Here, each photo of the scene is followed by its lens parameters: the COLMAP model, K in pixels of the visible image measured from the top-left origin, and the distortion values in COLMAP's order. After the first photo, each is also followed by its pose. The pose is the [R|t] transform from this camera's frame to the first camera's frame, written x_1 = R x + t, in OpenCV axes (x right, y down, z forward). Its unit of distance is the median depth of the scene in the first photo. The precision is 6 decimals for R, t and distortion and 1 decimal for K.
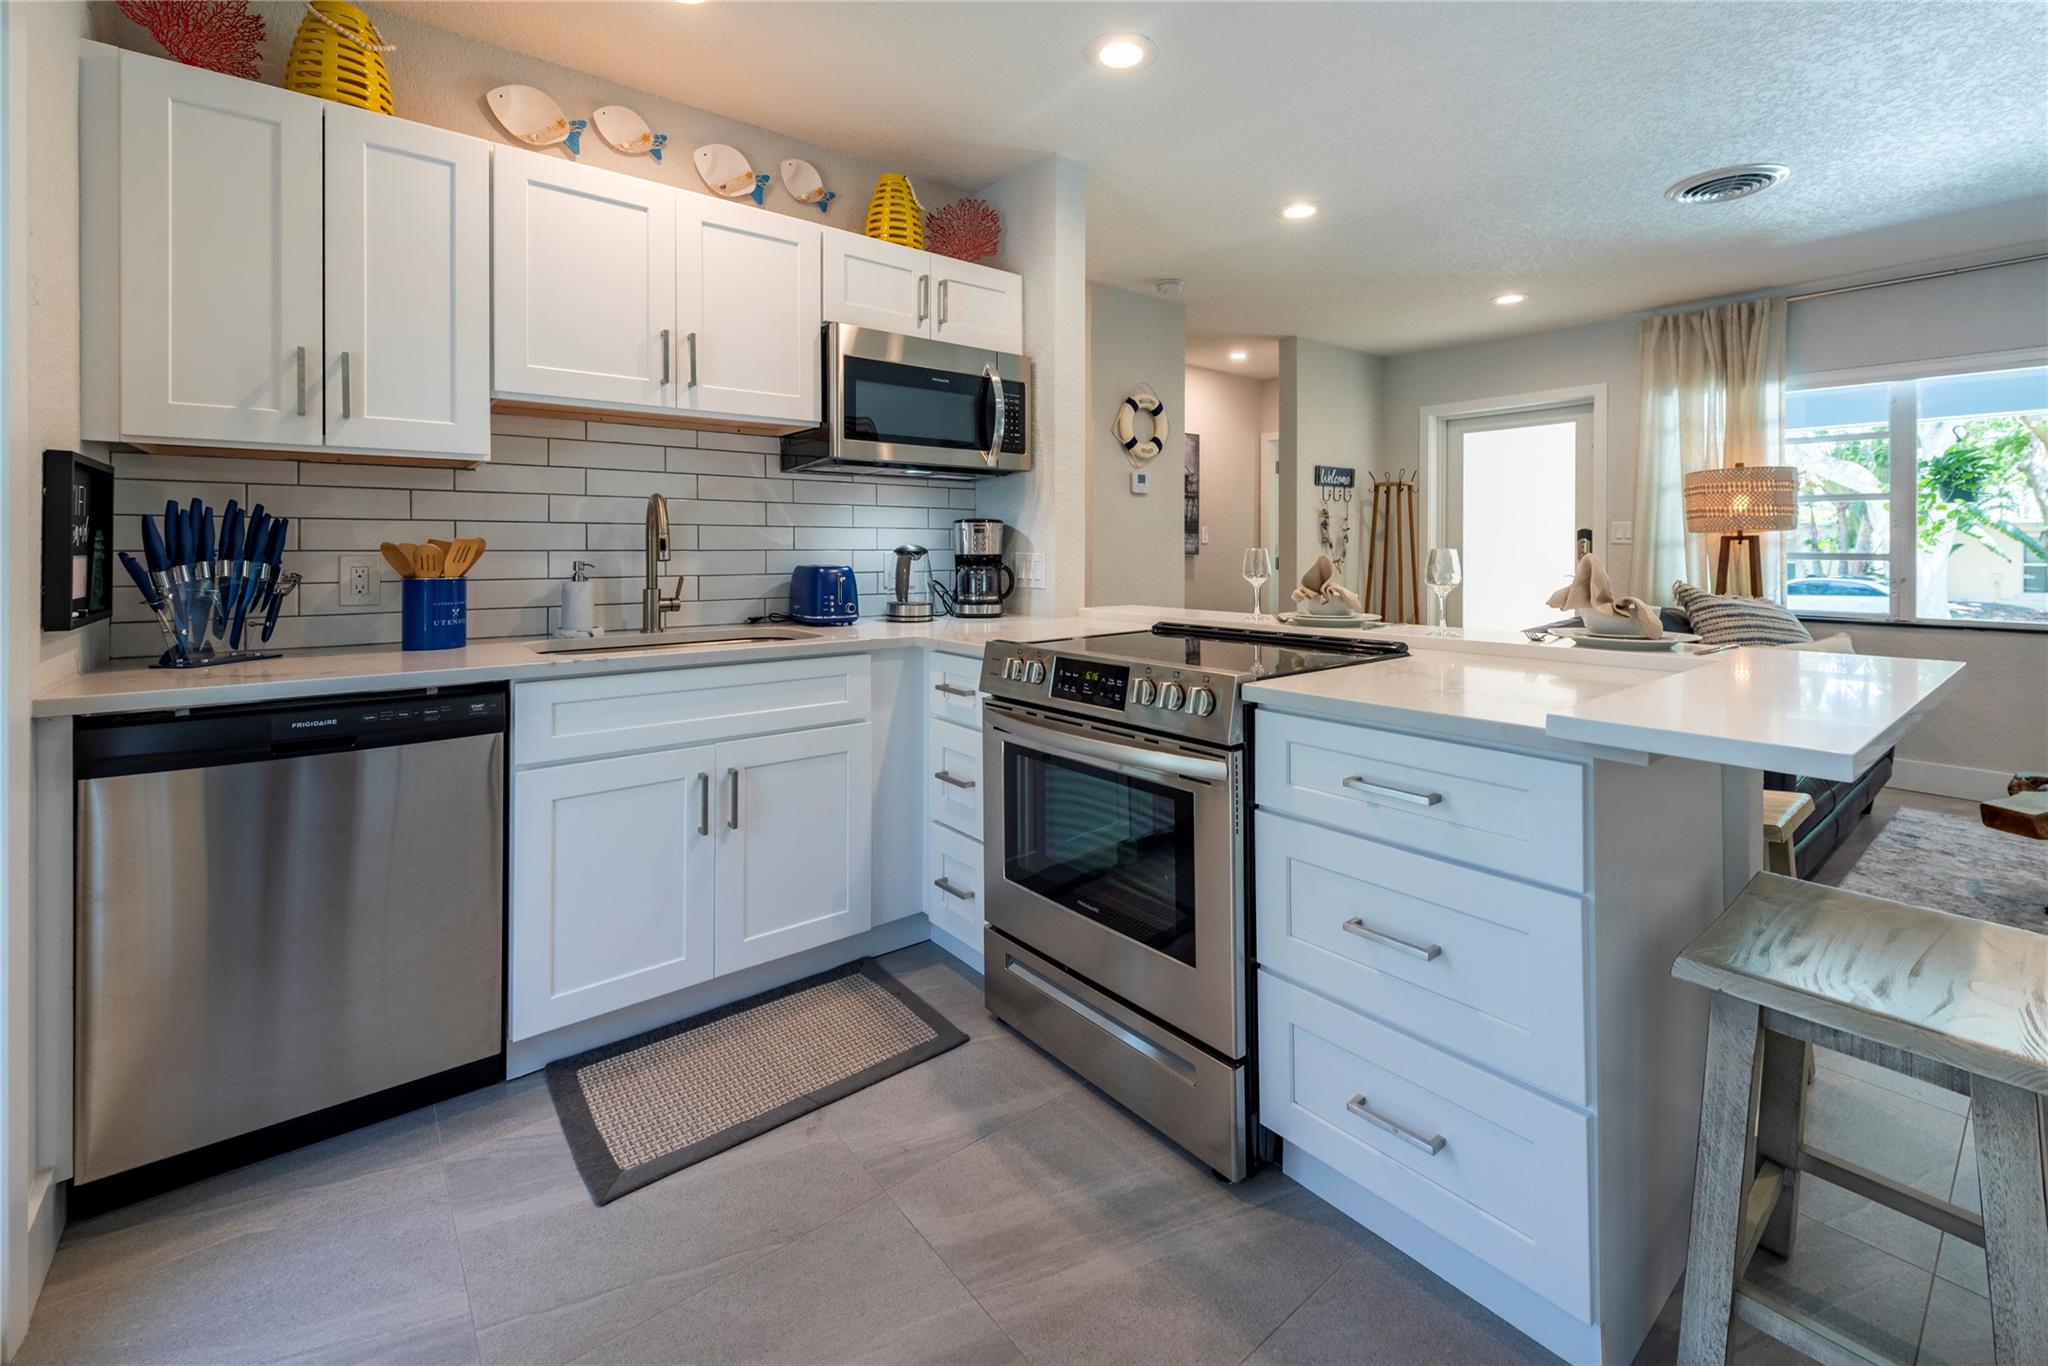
lens RADIAL K [[841.9, 0, 1017.3], [0, 841.9, 563.2], [0, 0, 1]] dist [0.000807, -0.000126]
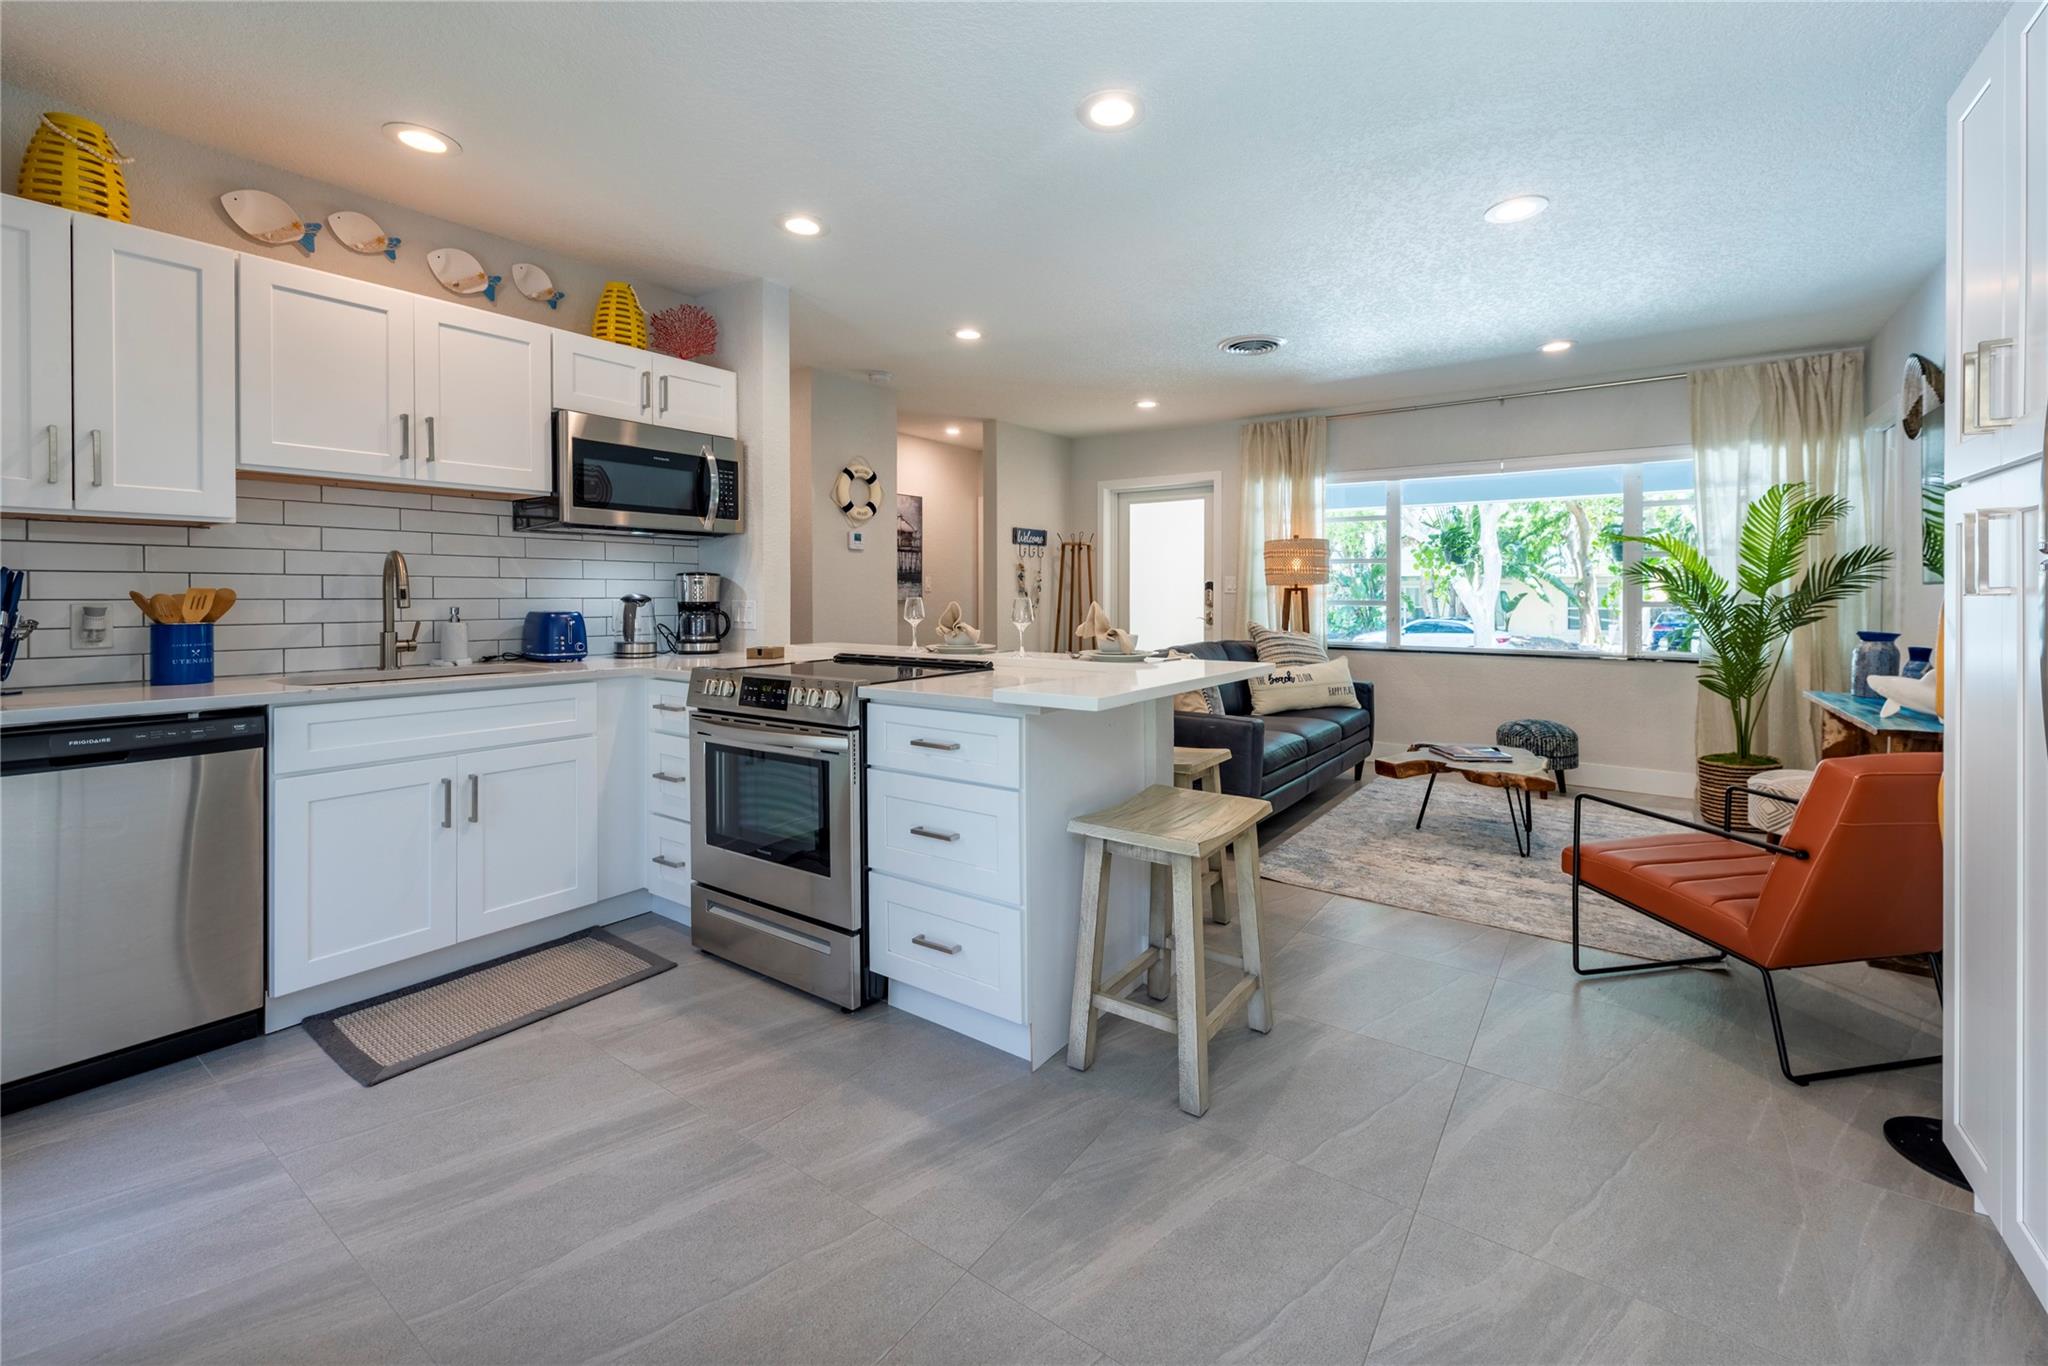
lens RADIAL K [[839.2, 0, 1027.4], [0, 839.2, 610.5], [0, 0, 1]] dist [-0.000237, -0.000522]
pose [[0.960141, -0.003856, 0.279490, 0.088732], [0.003603, 0.999993, 0.001420, 0.002436], [-0.279494, -0.000357, 0.960147, -0.360746]]
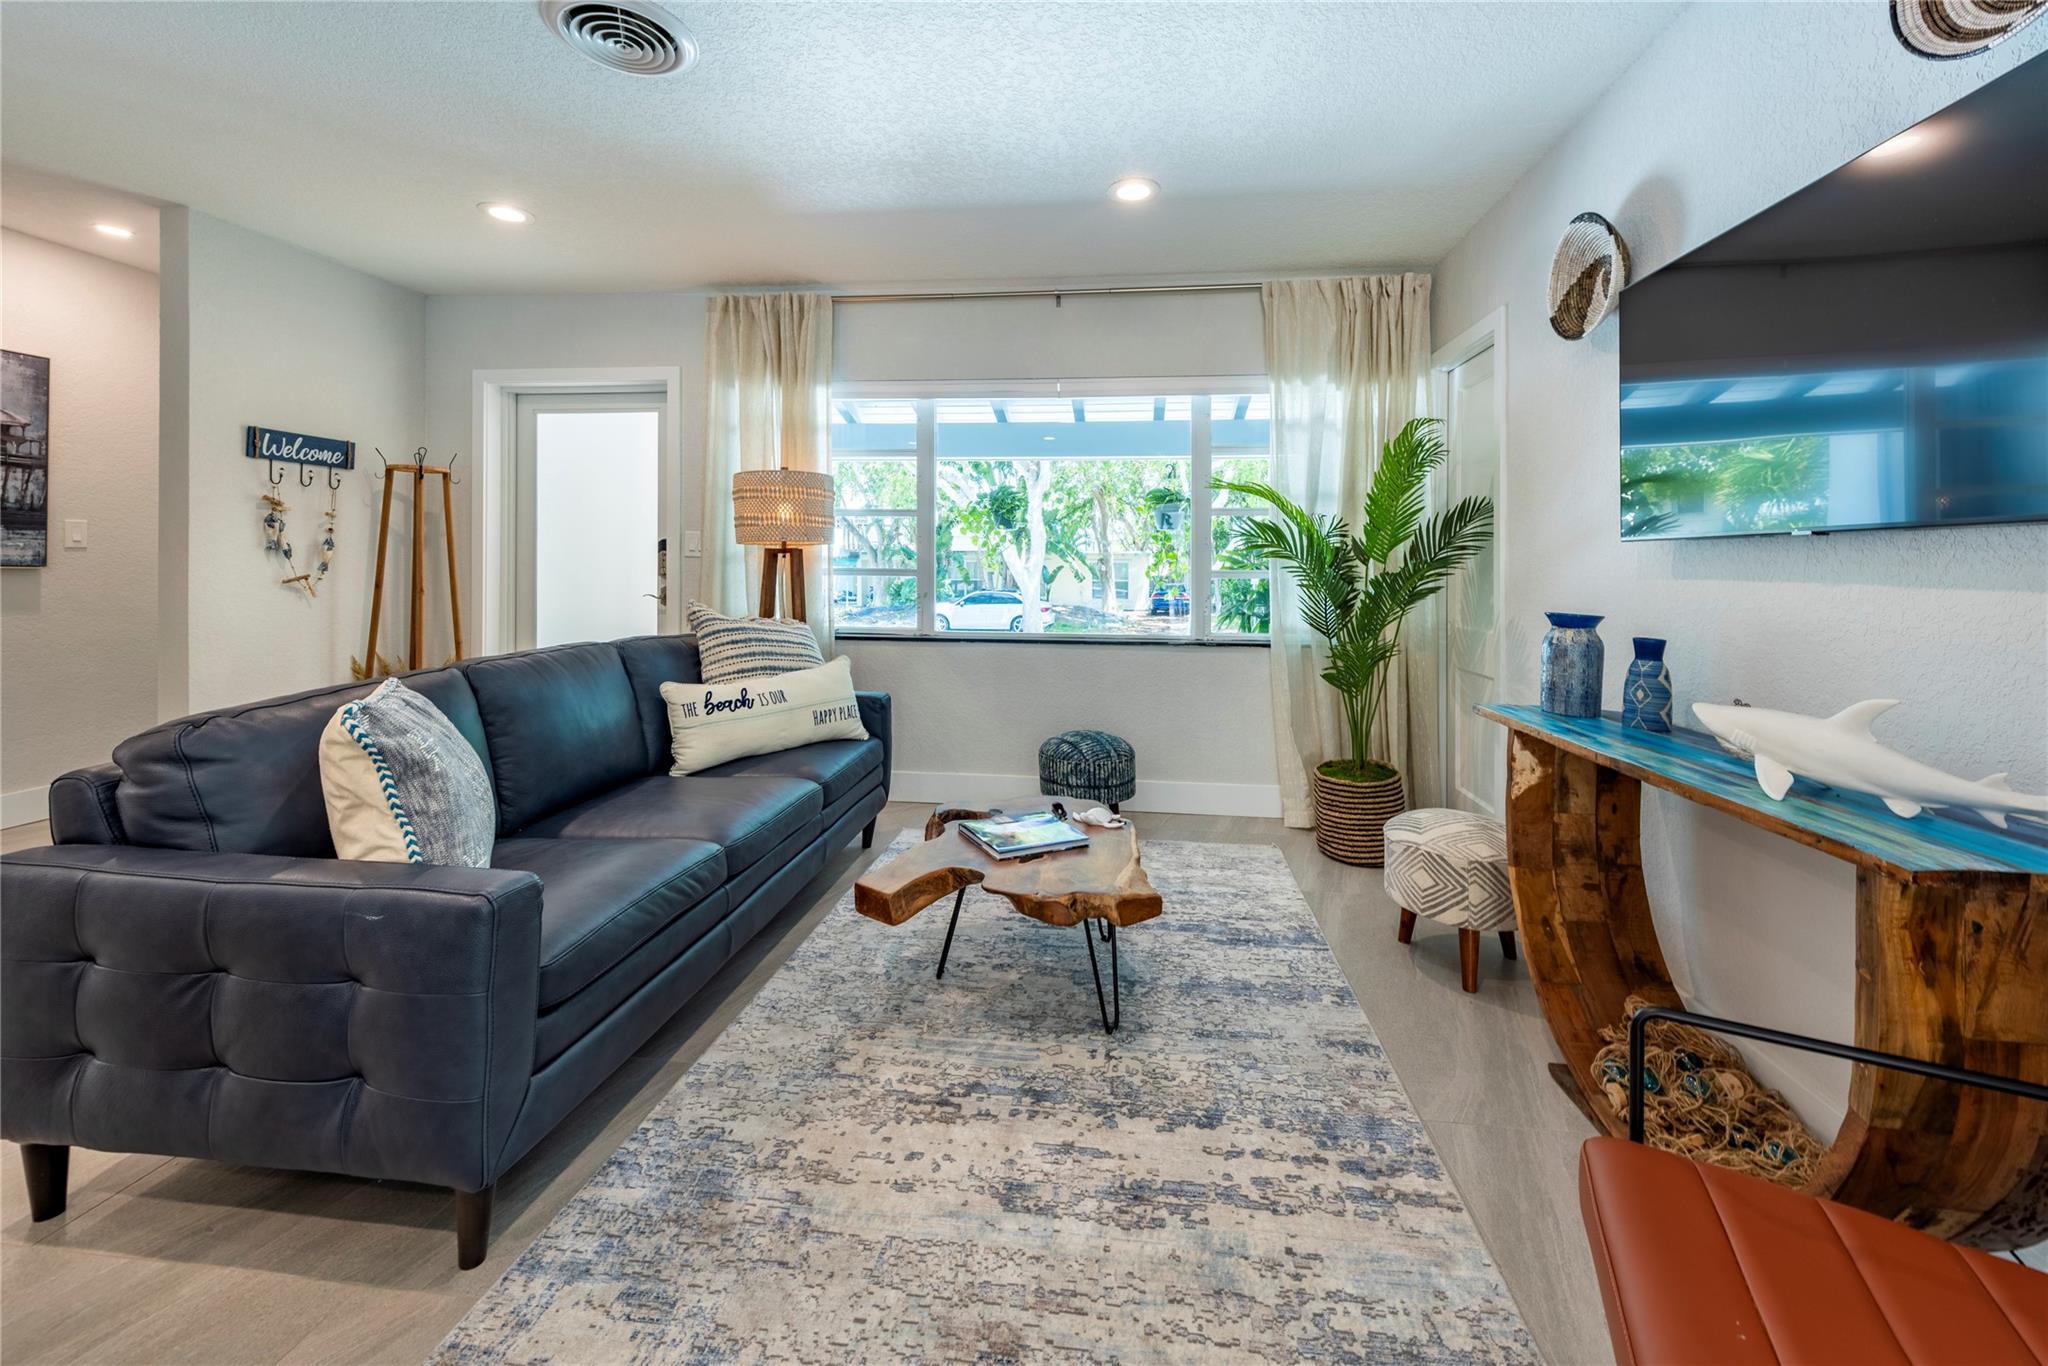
lens RADIAL K [[807.3, 0, 1025.4], [0, 807.3, 566.3], [0, 0, 1]] dist [0.000583, 0.000020]
pose [[0.712947, 0.008421, 0.701167, 0.799507], [0.005426, 0.999832, -0.017525, 0.005772], [-0.701197, 0.016299, 0.712781, 0.380376]]
